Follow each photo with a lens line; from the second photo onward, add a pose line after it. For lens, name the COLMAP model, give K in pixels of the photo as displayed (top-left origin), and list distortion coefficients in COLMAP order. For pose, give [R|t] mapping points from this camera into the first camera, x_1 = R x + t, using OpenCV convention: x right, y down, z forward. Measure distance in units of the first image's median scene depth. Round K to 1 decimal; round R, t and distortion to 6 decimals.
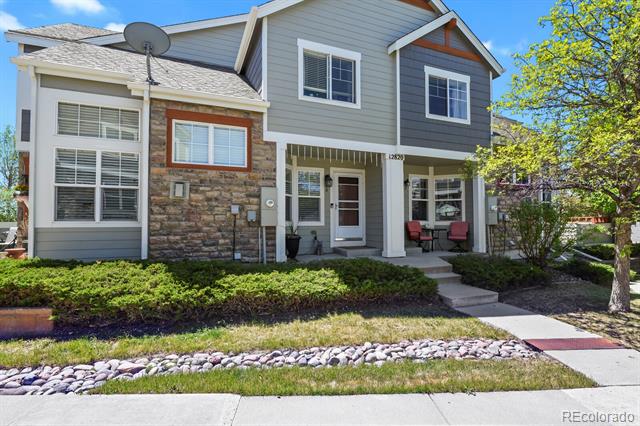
lens RADIAL K [[309.2, 0, 319.4], [0, 309.2, 213.3], [0, 0, 1]] dist [-0.005926, -0.002901]
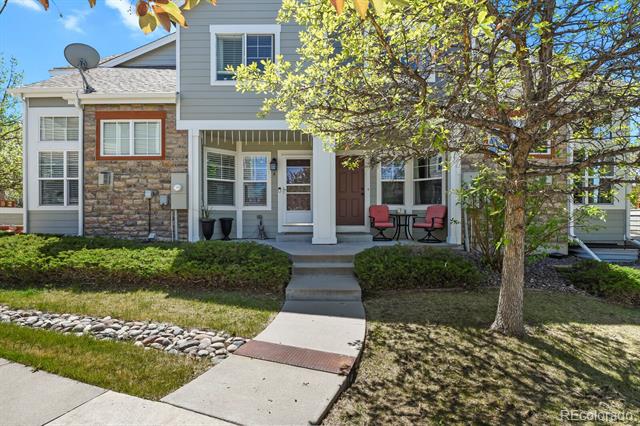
lens RADIAL K [[309.2, 0, 321.2], [0, 309.2, 214.3], [0, 0, 1]] dist [-0.005926, -0.002901]
pose [[0.921963, 0.000581, -0.387277, 0.709806], [0.011971, 0.999478, 0.029998, 0.032954], [0.387093, -0.032293, 0.921475, 0.200799]]
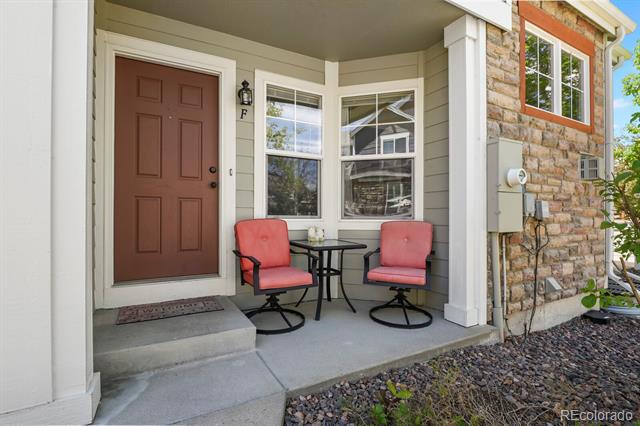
lens RADIAL K [[309.2, 0, 321.0], [0, 309.2, 213.0], [0, 0, 1]] dist [-0.005926, -0.002901]
pose [[0.991601, 0.005879, 0.129204, 0.465621], [-0.009302, 0.999621, 0.025904, 0.016981], [-0.129002, -0.026888, 0.991280, 0.995854]]
